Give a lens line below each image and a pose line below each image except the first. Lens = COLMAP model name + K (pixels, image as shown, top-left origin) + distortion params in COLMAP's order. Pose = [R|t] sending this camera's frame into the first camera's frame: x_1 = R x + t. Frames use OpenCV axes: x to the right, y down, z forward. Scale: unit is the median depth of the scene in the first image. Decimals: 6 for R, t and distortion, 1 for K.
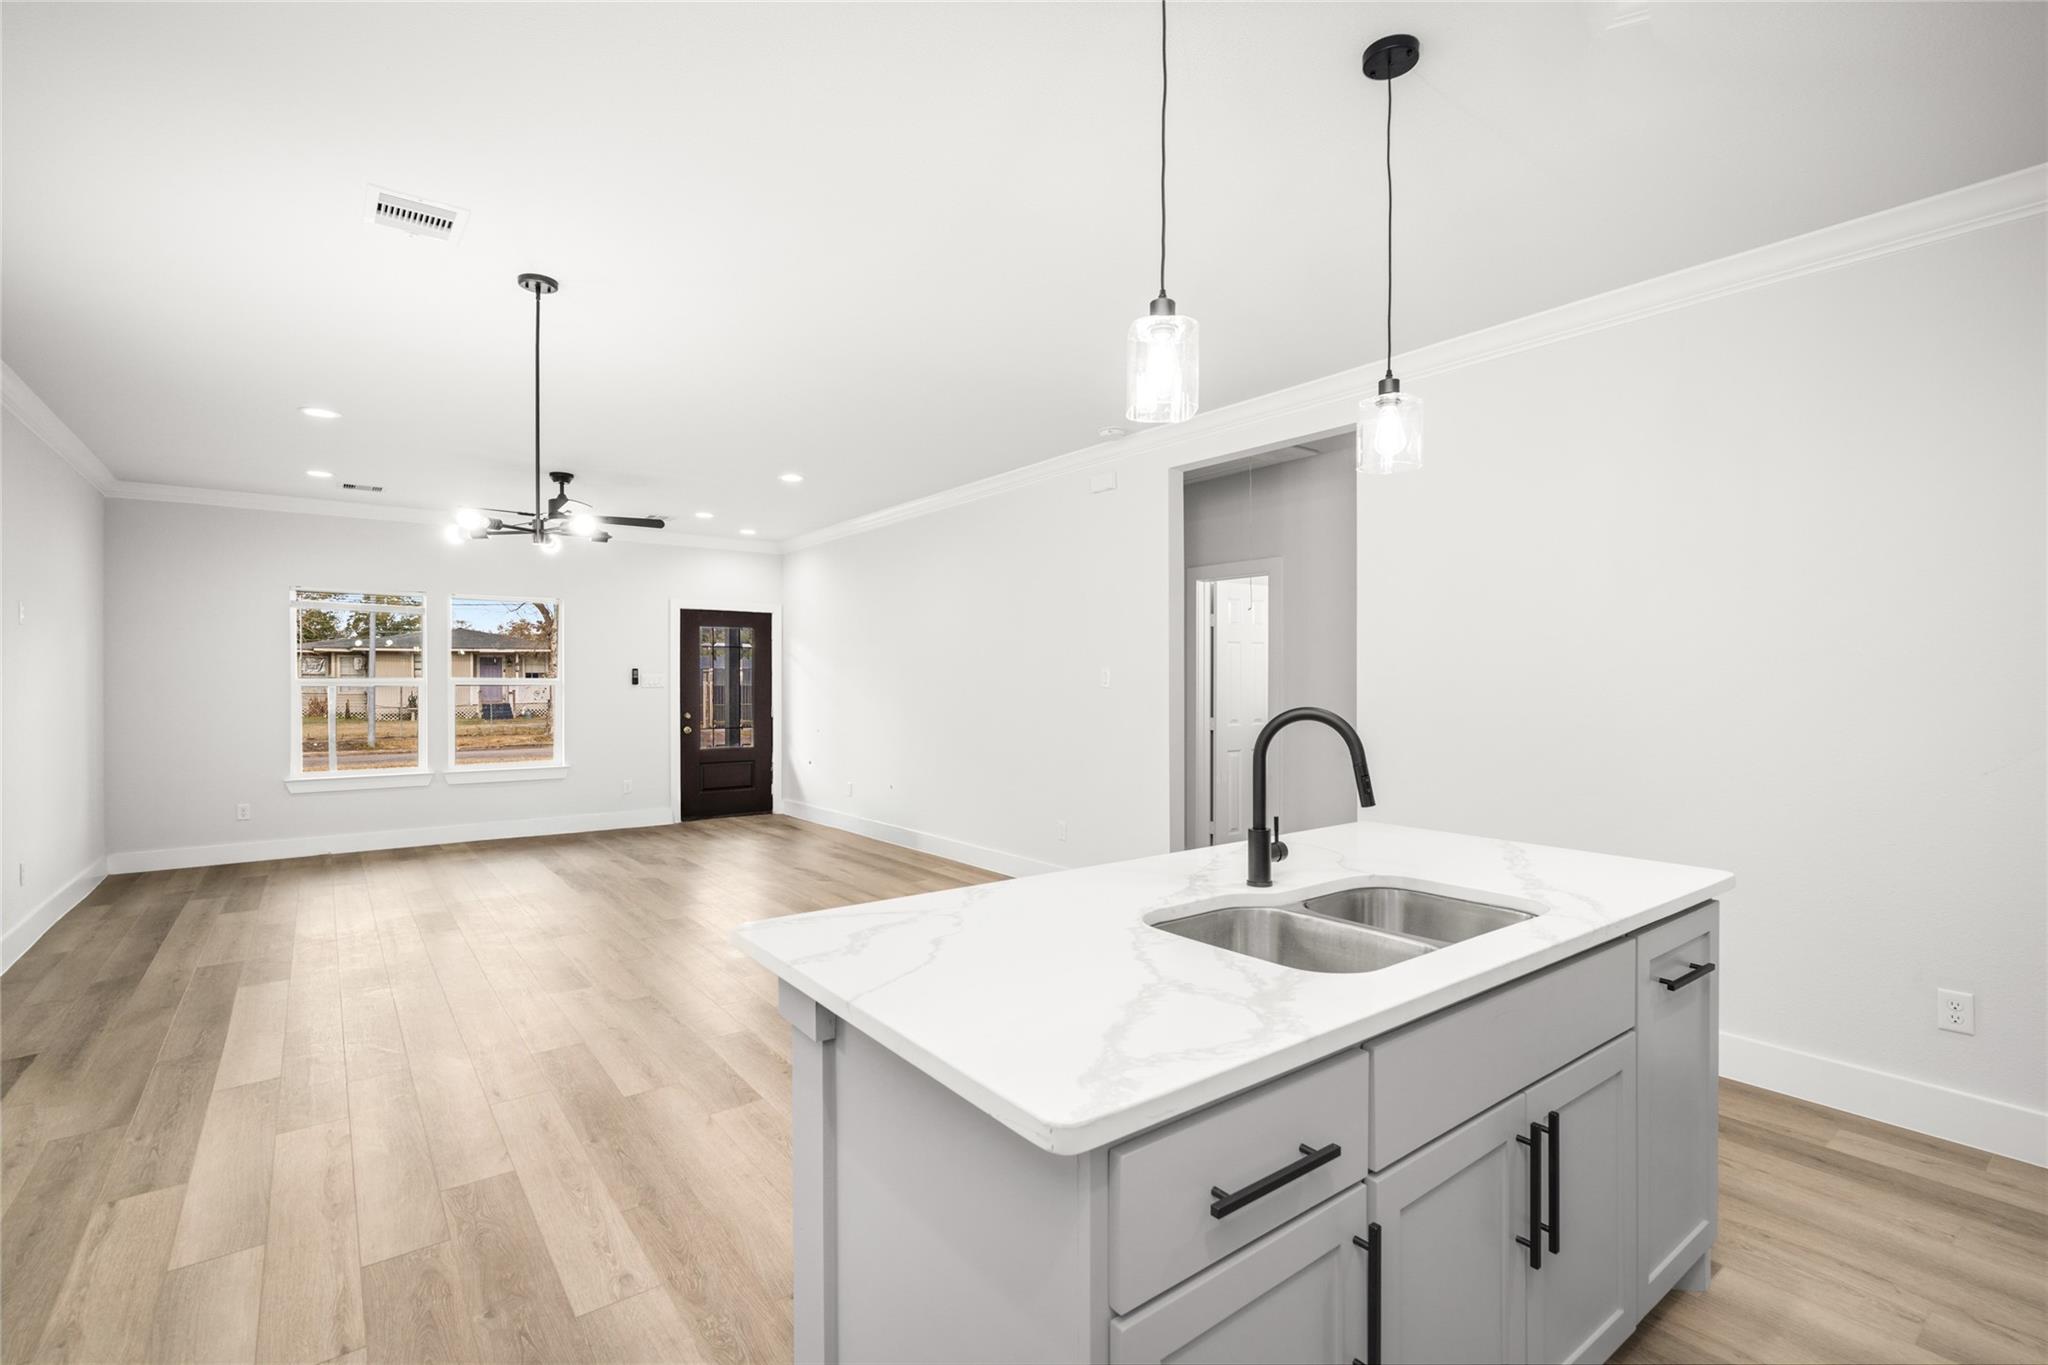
lens RADIAL K [[928.8, 0, 1024.0], [0, 928.8, 682.5], [0, 0, 1]] dist [-0.001091, -0.000207]
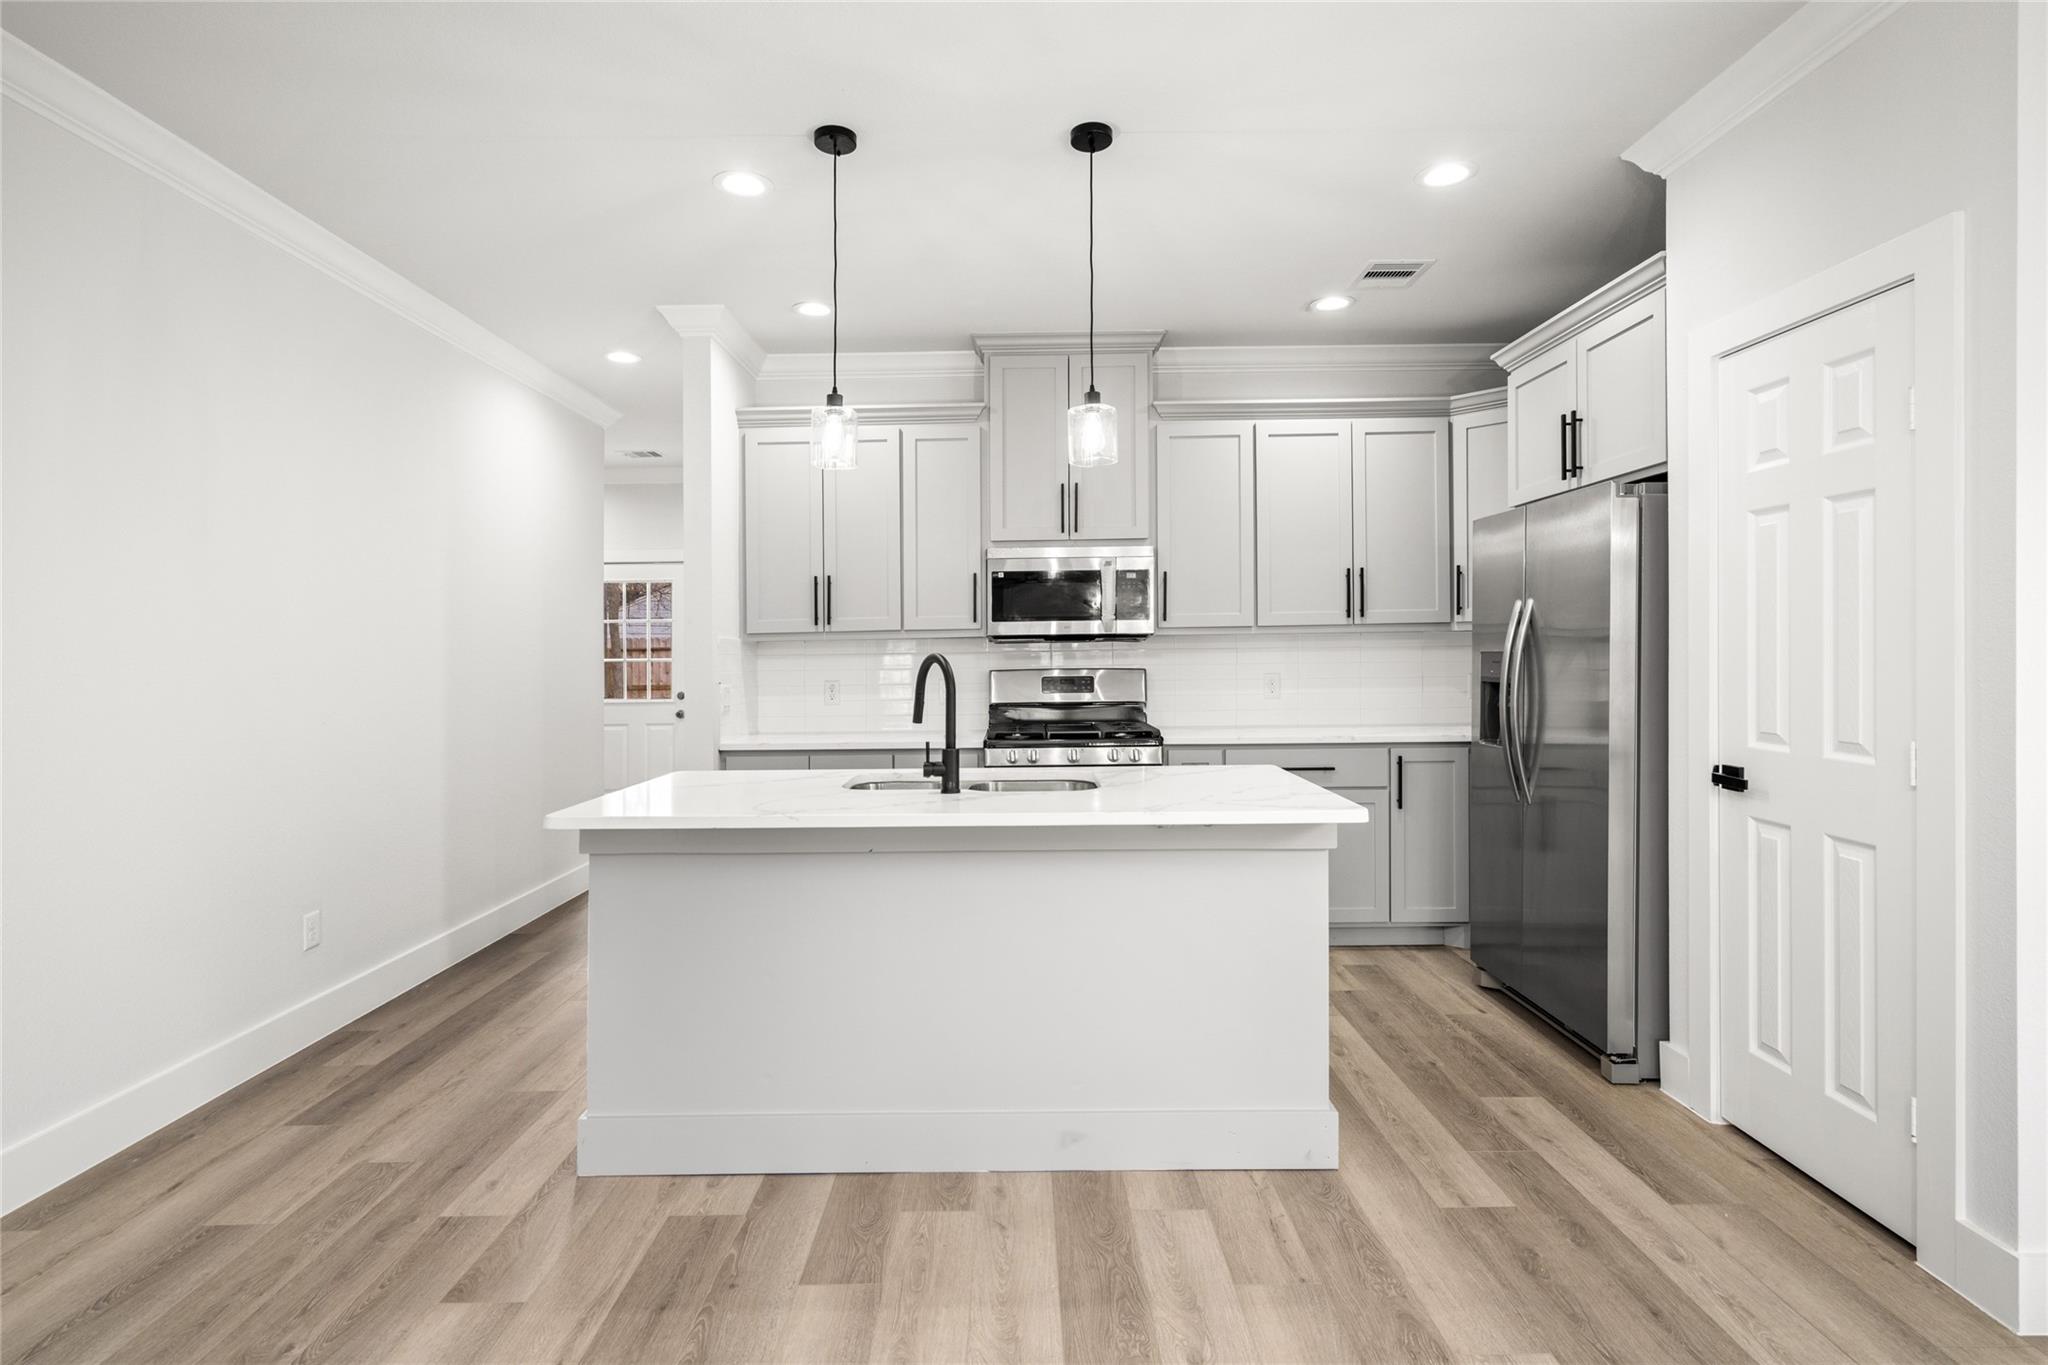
lens RADIAL K [[1015.6, 0, 1015.4], [0, 1015.6, 649.0], [0, 0, 1]] dist [0.004871, -0.000392]
pose [[-0.791000, 0.013676, 0.611663, -0.161055], [0.016203, 0.999868, -0.001402, 0.005692], [-0.611601, 0.008801, -0.791117, 0.486725]]
